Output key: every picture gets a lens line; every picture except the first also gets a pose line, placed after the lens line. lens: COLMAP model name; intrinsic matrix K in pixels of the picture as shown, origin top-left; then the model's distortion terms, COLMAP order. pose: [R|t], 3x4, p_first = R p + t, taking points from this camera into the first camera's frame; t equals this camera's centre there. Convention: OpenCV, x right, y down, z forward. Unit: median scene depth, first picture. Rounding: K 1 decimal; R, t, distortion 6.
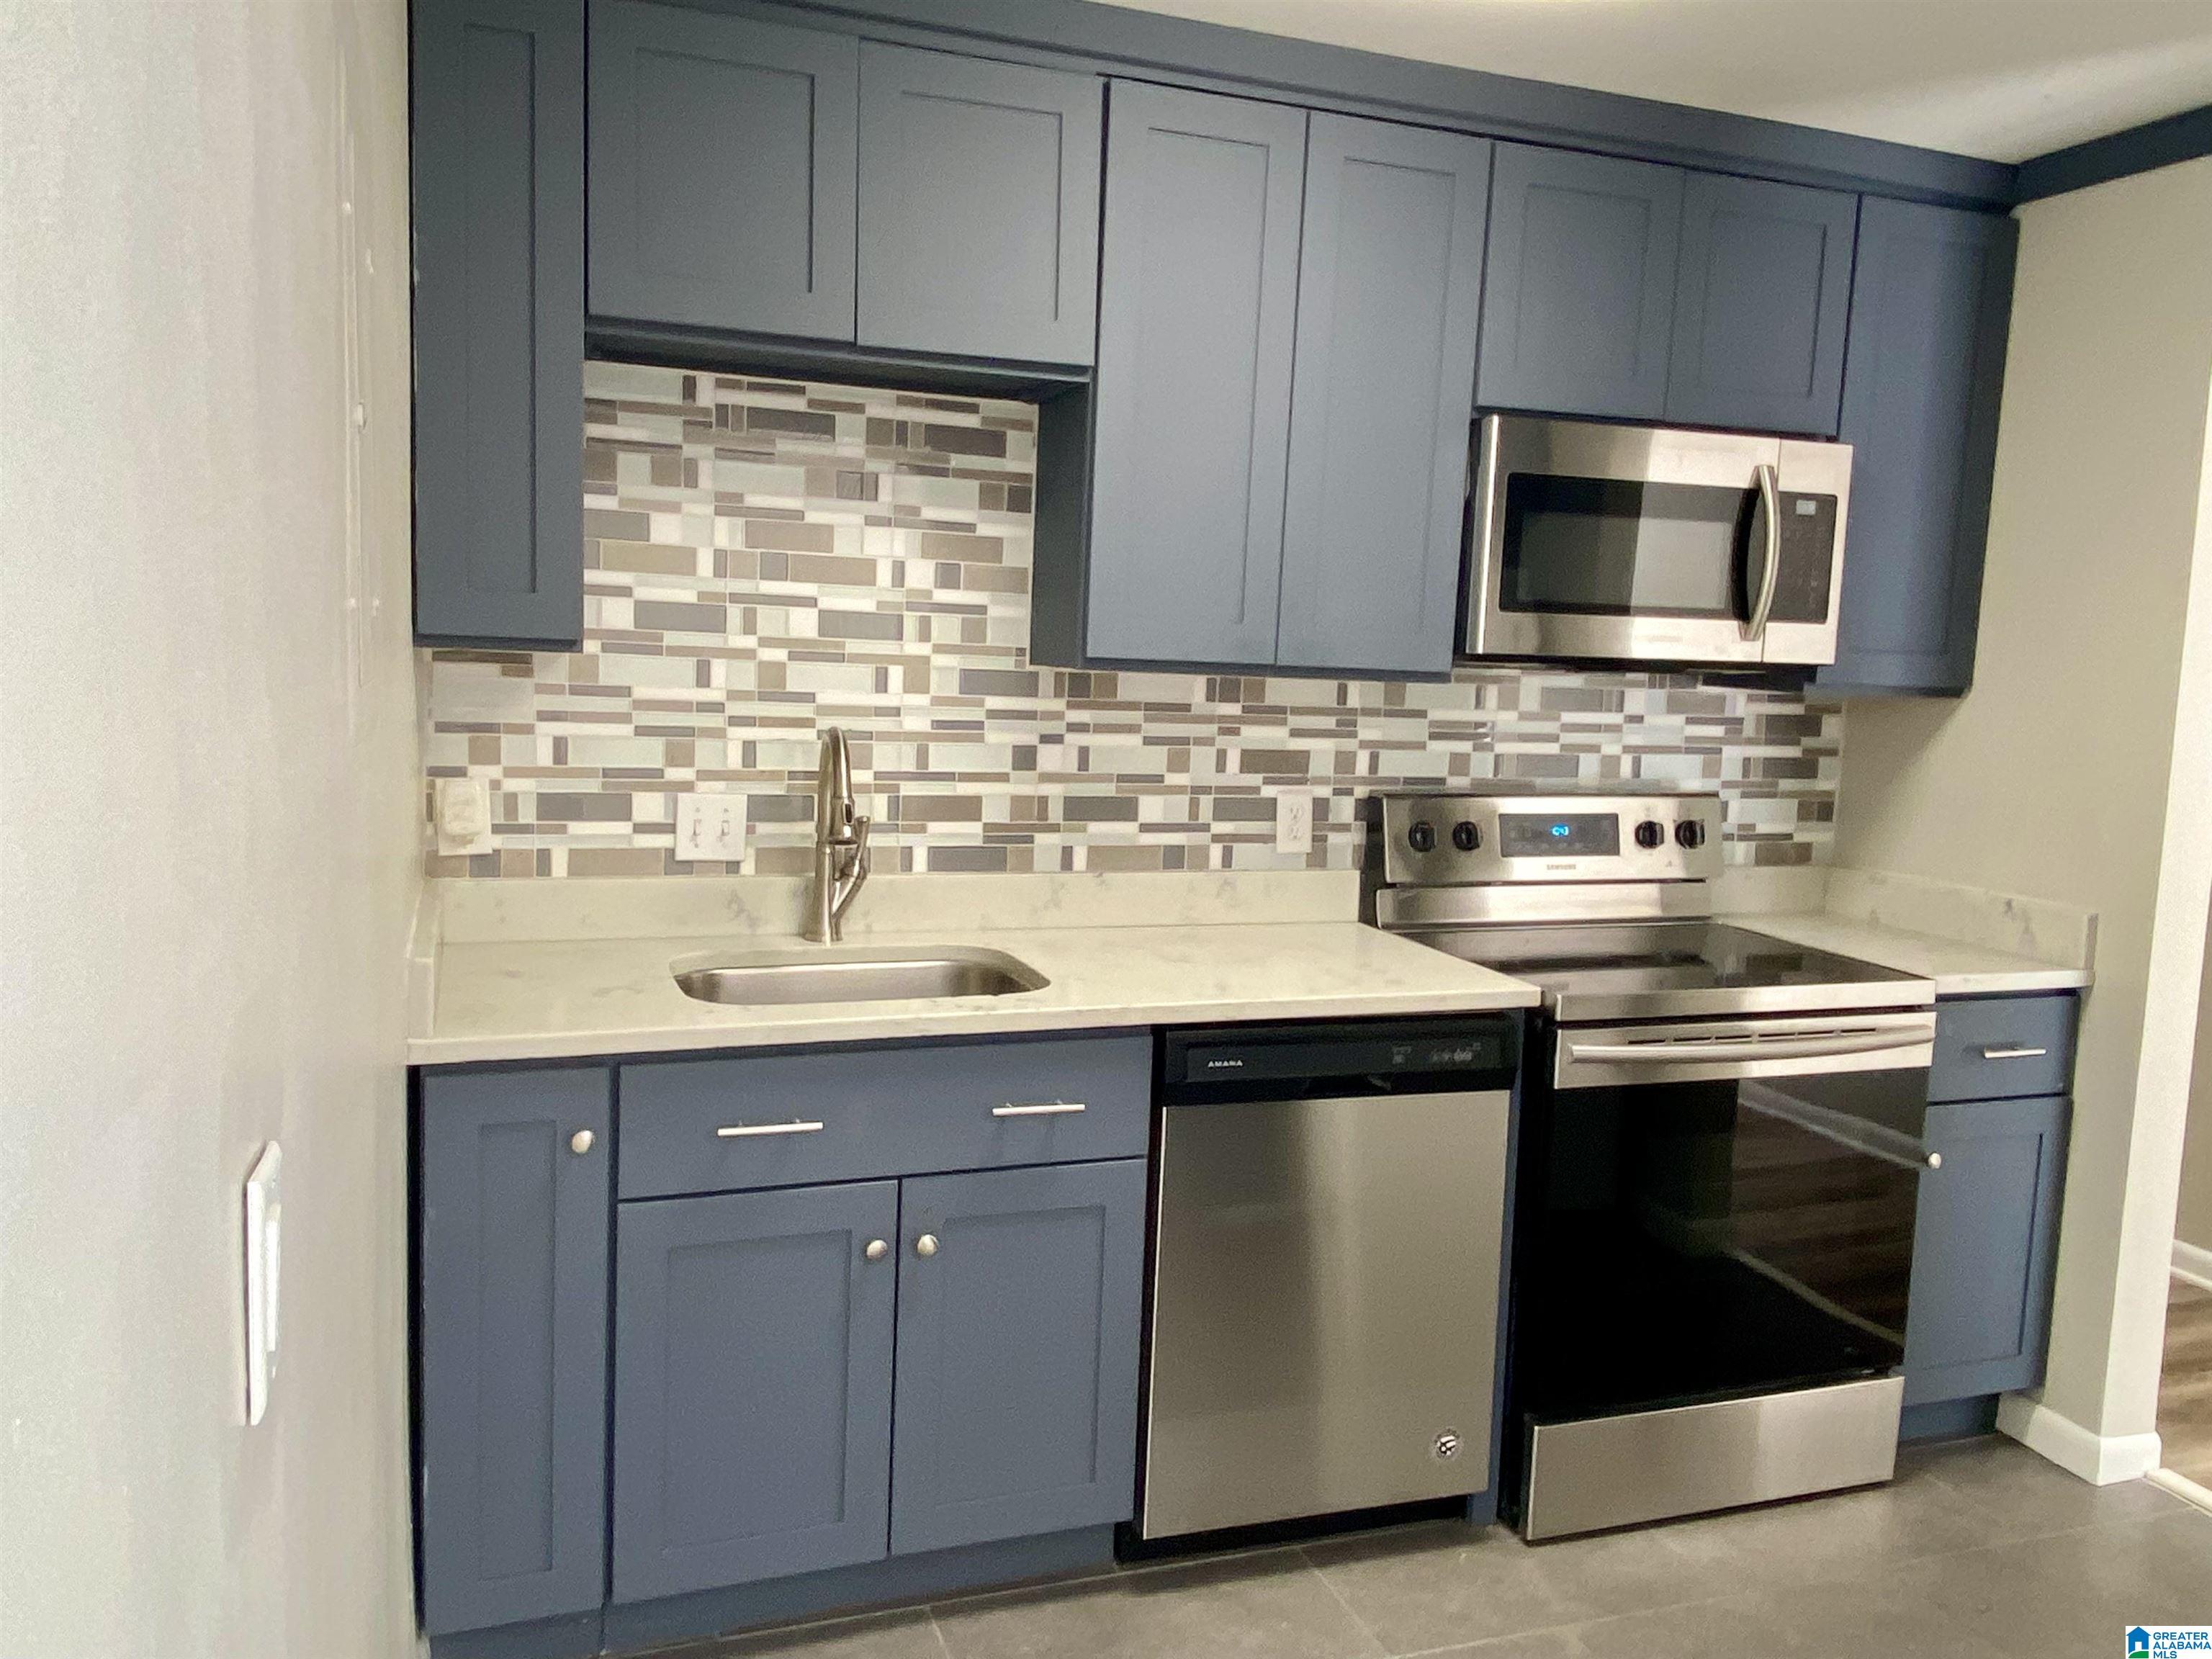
lens RADIAL K [[1635.8, 0, 1109.1], [0, 1635.8, 814.6], [0, 0, 1]] dist [0.099553, 0.002758]
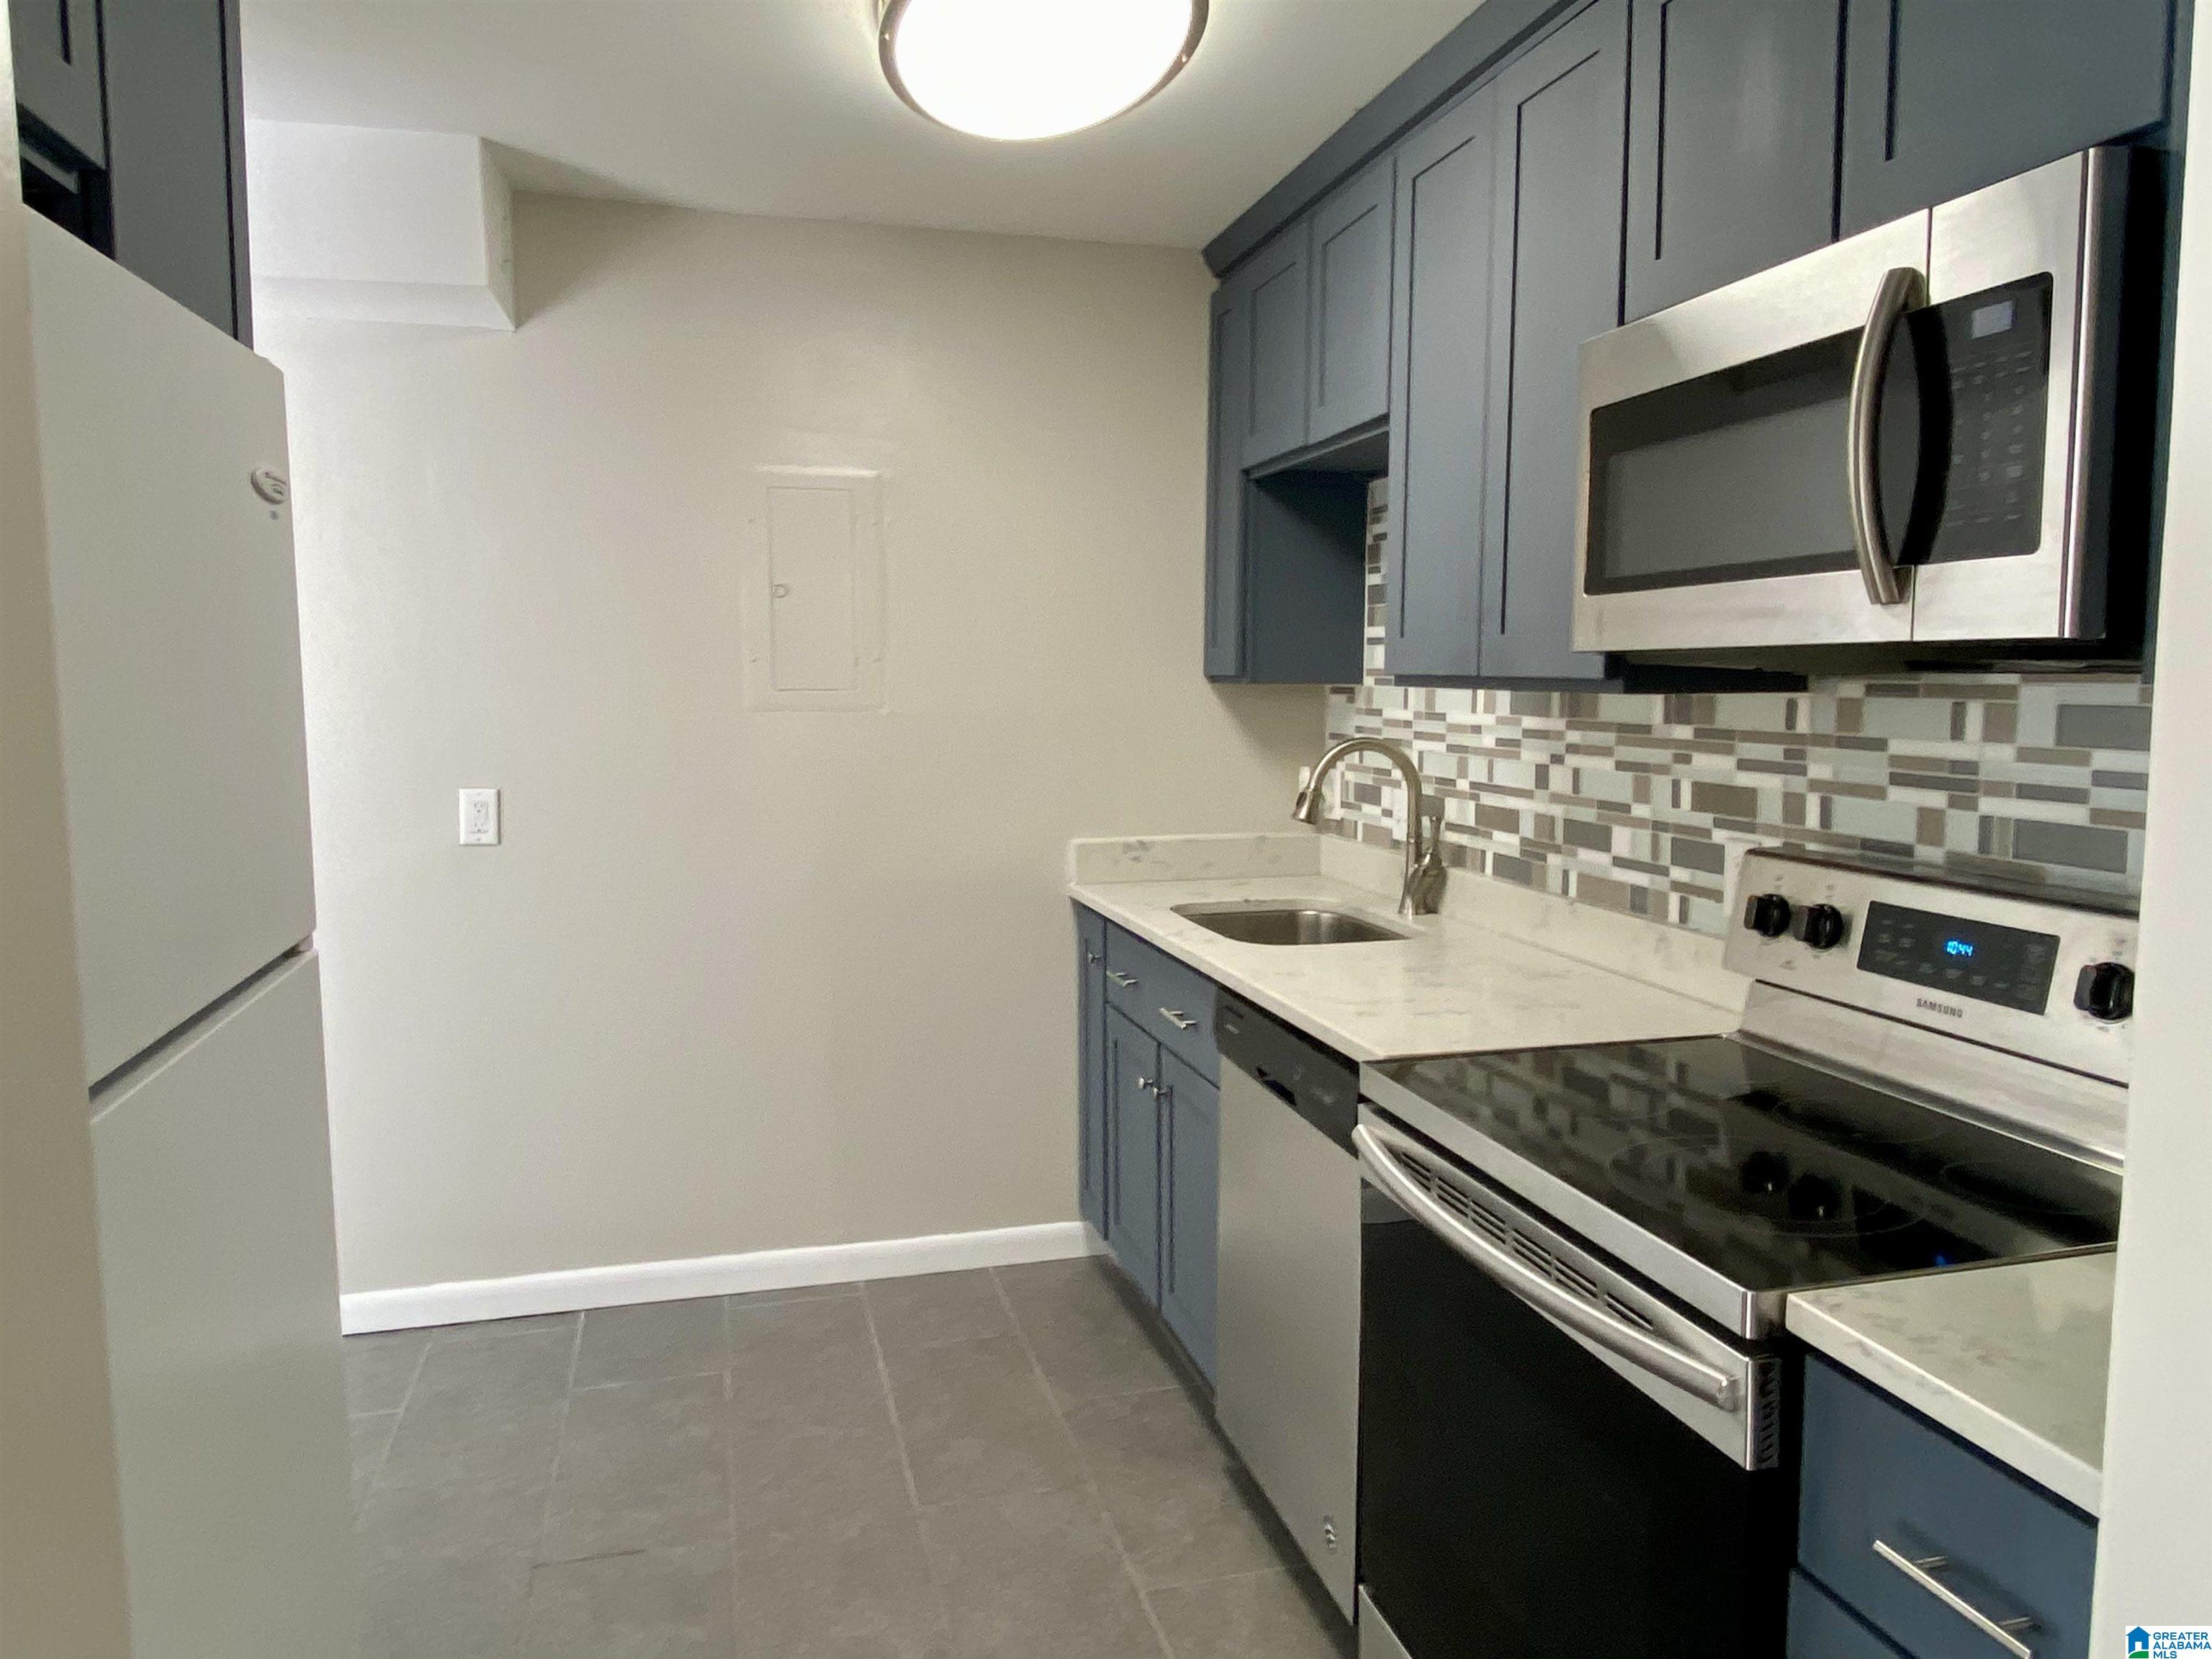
lens RADIAL K [[1506.5, 0, 1106.6], [0, 1506.5, 819.3], [0, 0, 1]] dist [-0.007818, -0.003052]
pose [[-0.095542, 0.057156, -0.993783, 0.892998], [-0.108493, 0.991805, 0.067472, -0.041464], [0.989495, 0.114265, -0.088558, 0.805689]]
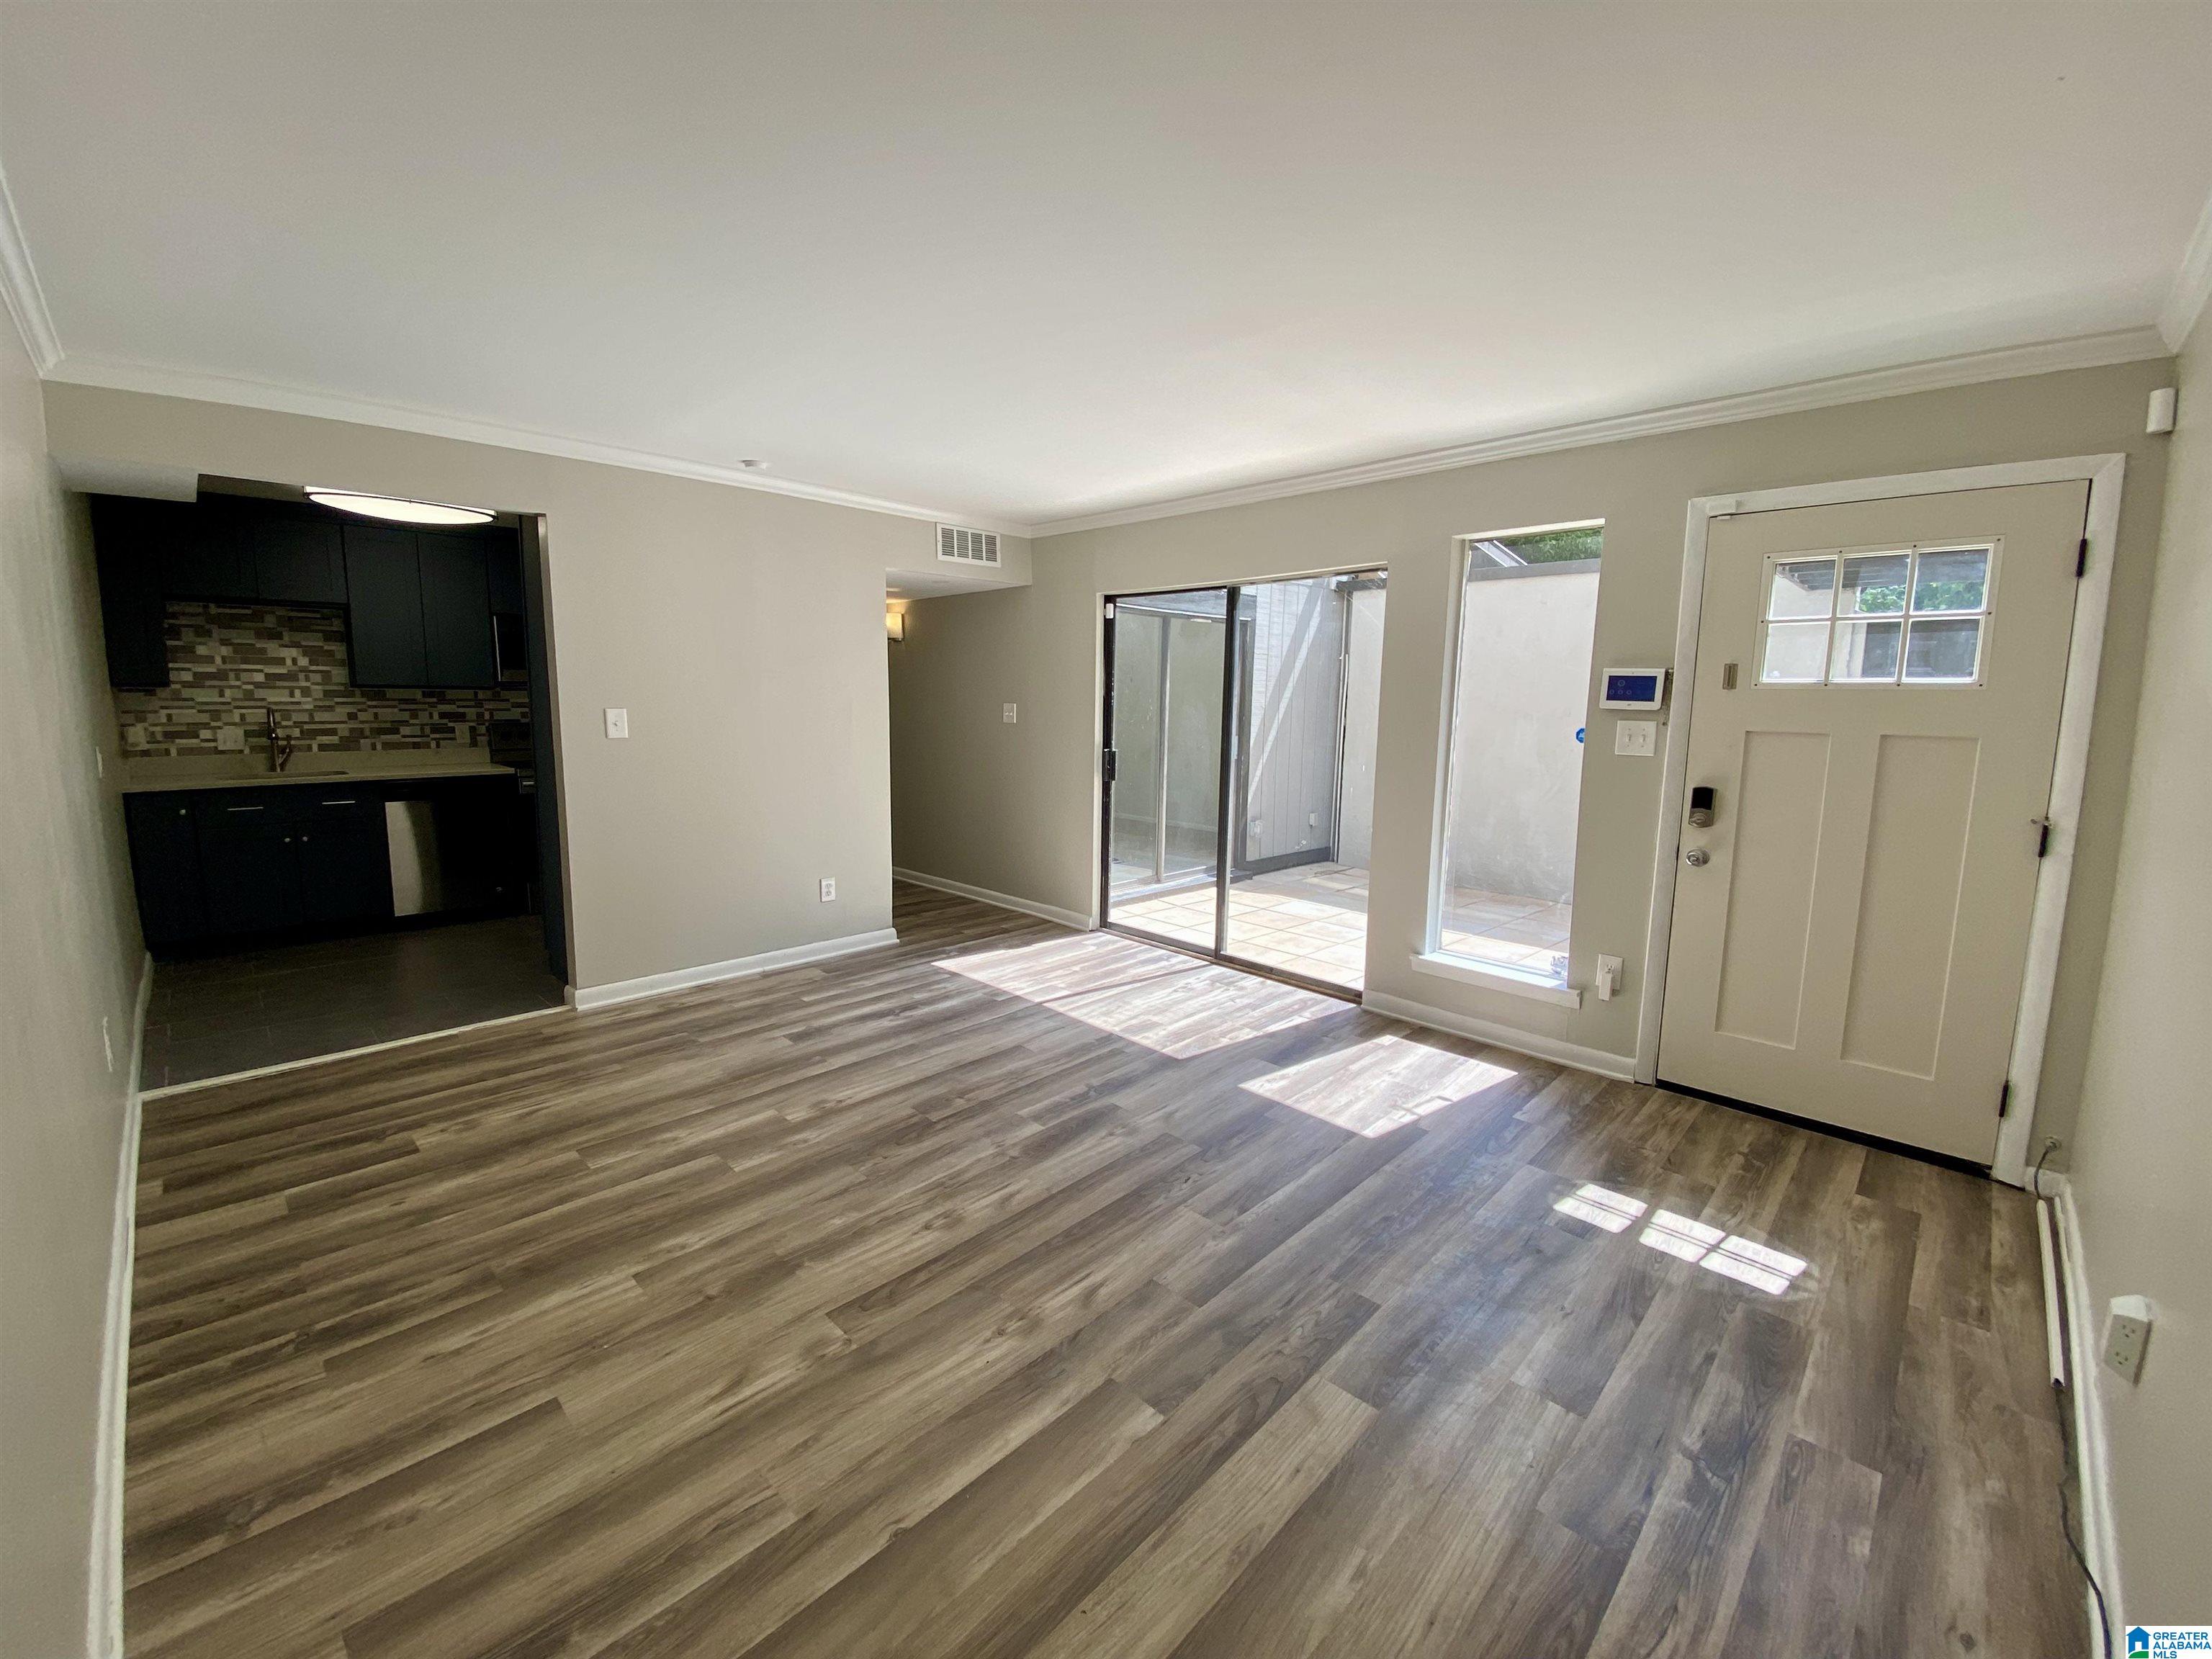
lens RADIAL K [[907.9, 0, 1110.8], [0, 907.9, 825.7], [0, 0, 1]] dist [-0.019131, -0.001366]
pose [[0.899695, -0.090445, 0.427046, 0.527005], [0.069158, 0.995477, 0.065132, 0.171156], [-0.431005, -0.029065, 0.901881, -1.276552]]
